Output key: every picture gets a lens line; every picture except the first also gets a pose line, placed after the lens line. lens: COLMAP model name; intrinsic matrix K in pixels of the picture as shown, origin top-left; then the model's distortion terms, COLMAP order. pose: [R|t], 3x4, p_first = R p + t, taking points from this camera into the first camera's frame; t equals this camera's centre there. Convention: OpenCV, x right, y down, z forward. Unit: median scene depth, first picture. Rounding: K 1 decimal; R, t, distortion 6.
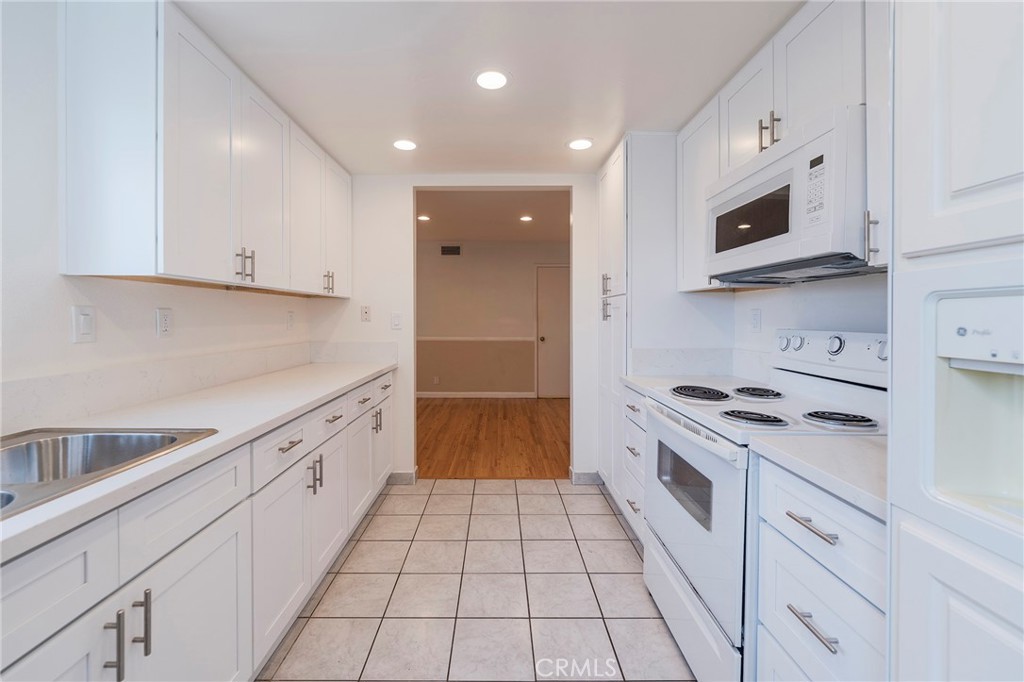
lens RADIAL K [[411.7, 0, 498.9], [0, 411.7, 318.9], [0, 0, 1]] dist [0.000640, -0.001130]
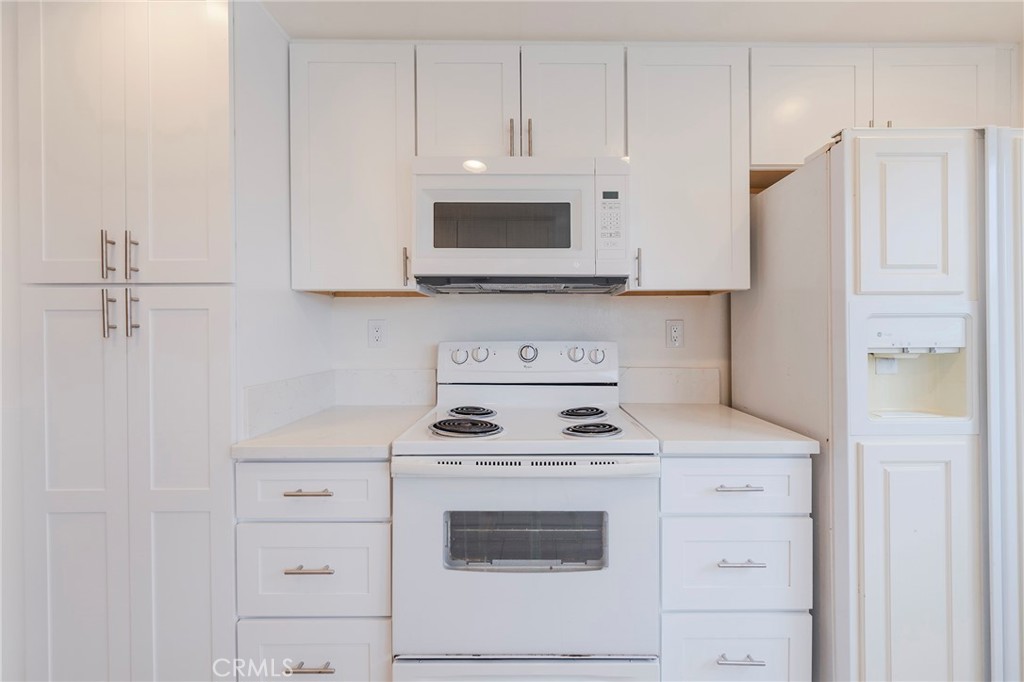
lens RADIAL K [[411.7, 0, 520.3], [0, 411.7, 334.3], [0, 0, 1]] dist [0.000640, -0.001130]
pose [[-0.020239, -0.018118, 0.999631, -0.286281], [0.009439, 0.999788, 0.018312, -0.007940], [-0.999751, 0.009806, -0.020064, 0.928915]]
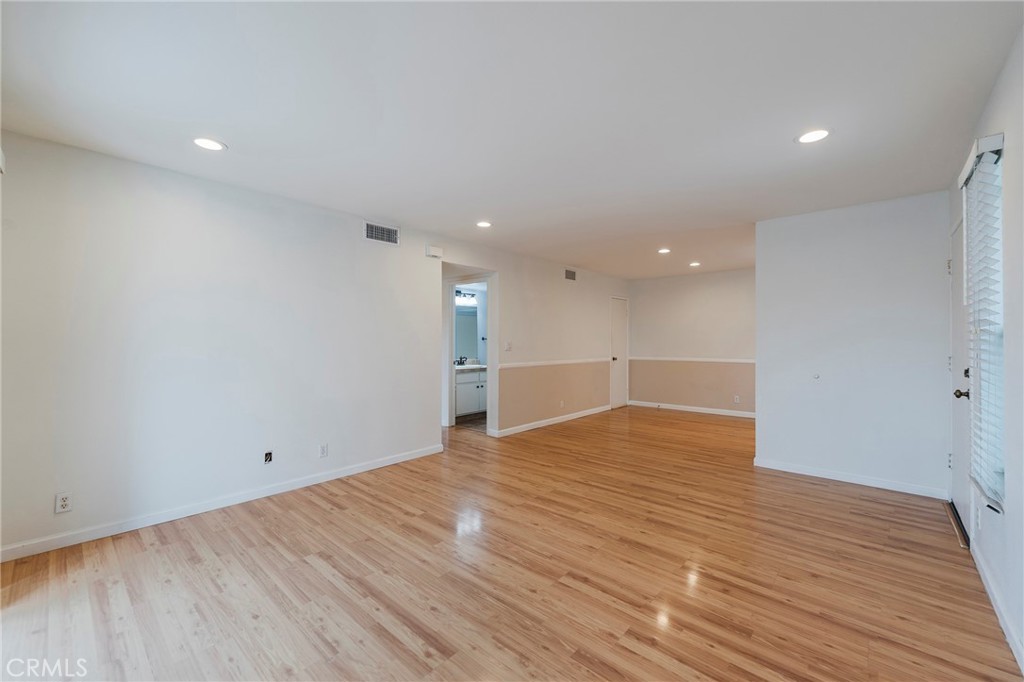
lens RADIAL K [[411.7, 0, 512.5], [0, 411.7, 339.2], [0, 0, 1]] dist [0.000640, -0.001130]
pose [[0.661383, -0.002476, 0.750044, -3.744211], [0.005160, 0.999986, -0.001249, -0.031116], [-0.750031, 0.004696, 0.661387, 1.673634]]
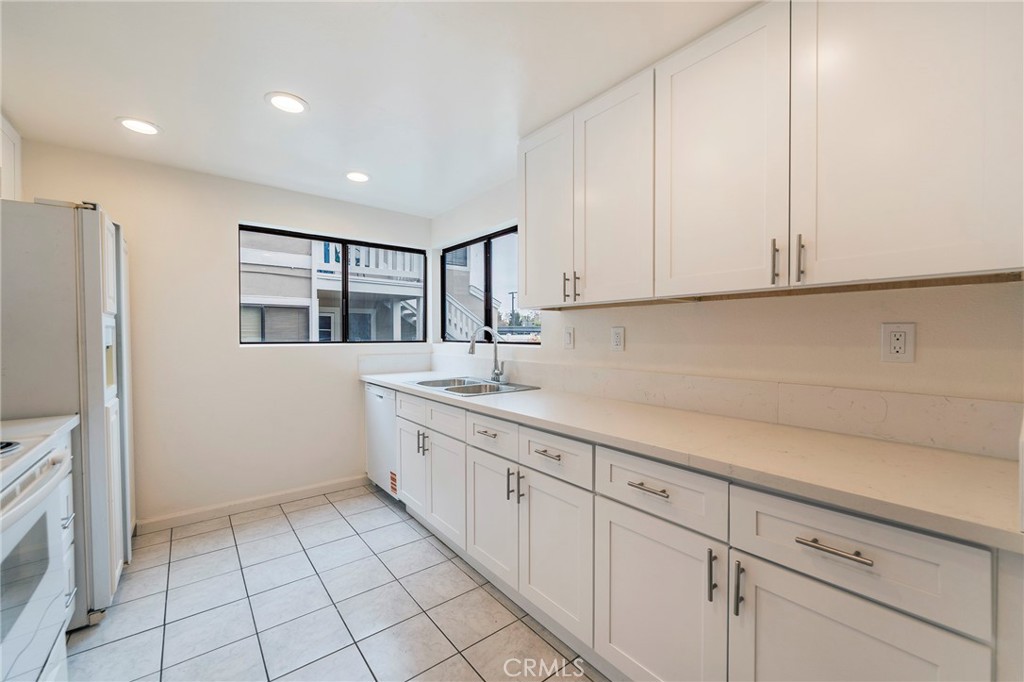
lens RADIAL K [[411.7, 0, 511.0], [0, 411.7, 340.3], [0, 0, 1]] dist [0.000640, -0.001130]
pose [[-0.785050, 0.007840, -0.619383, 0.203352], [-0.004778, 0.999813, 0.018712, -0.007613], [0.619414, 0.017649, -0.784866, 1.817238]]
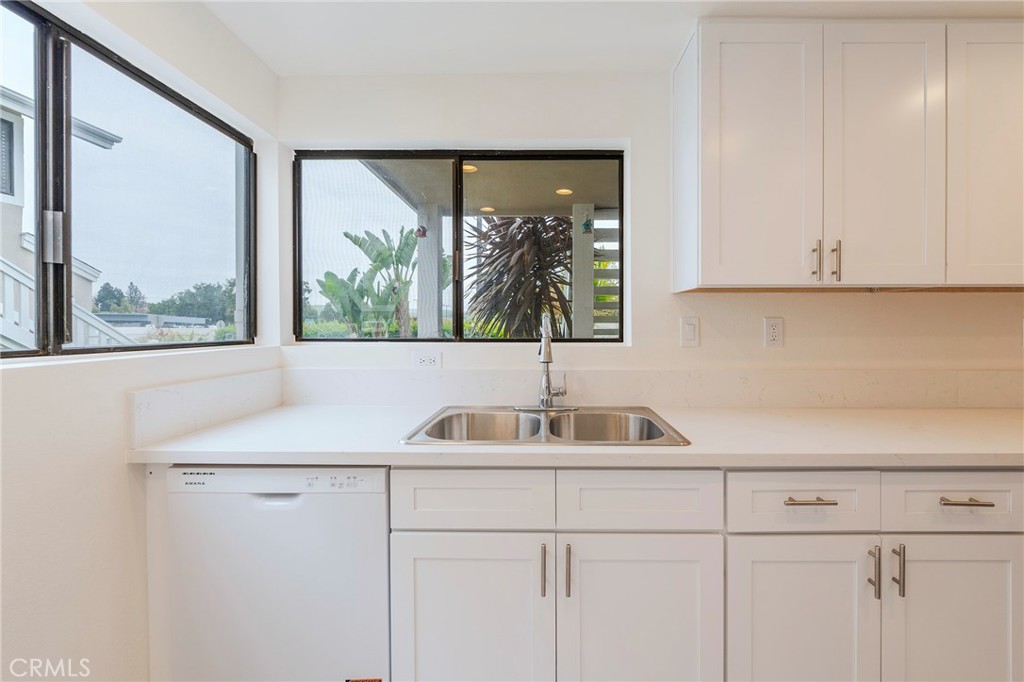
lens RADIAL K [[411.7, 0, 541.2], [0, 411.7, 330.2], [0, 0, 1]] dist [0.000640, -0.001130]
pose [[-0.001548, 0.006361, -0.999979, 0.191239], [-0.007241, 0.999953, 0.006372, 0.003039], [0.999973, 0.007251, -0.001502, 0.454908]]
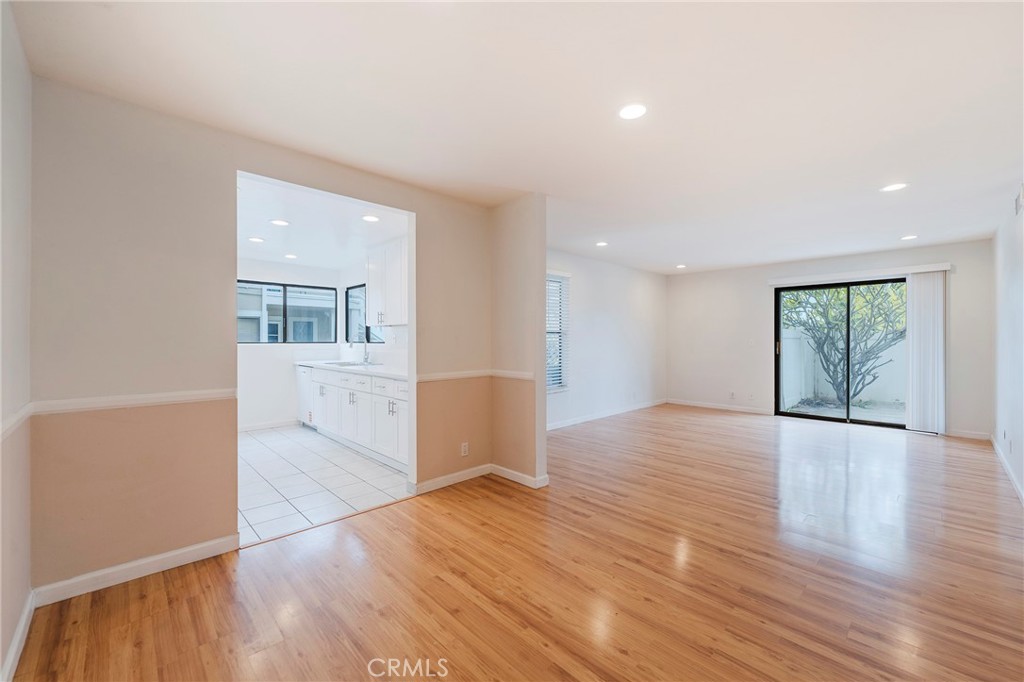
lens RADIAL K [[411.7, 0, 509.2], [0, 411.7, 338.9], [0, 0, 1]] dist [0.000640, -0.001130]
pose [[-0.721201, -0.002270, -0.692722, 0.642157], [-0.006597, 0.999972, 0.003591, -0.013551], [0.692694, 0.007160, -0.721196, 3.580501]]
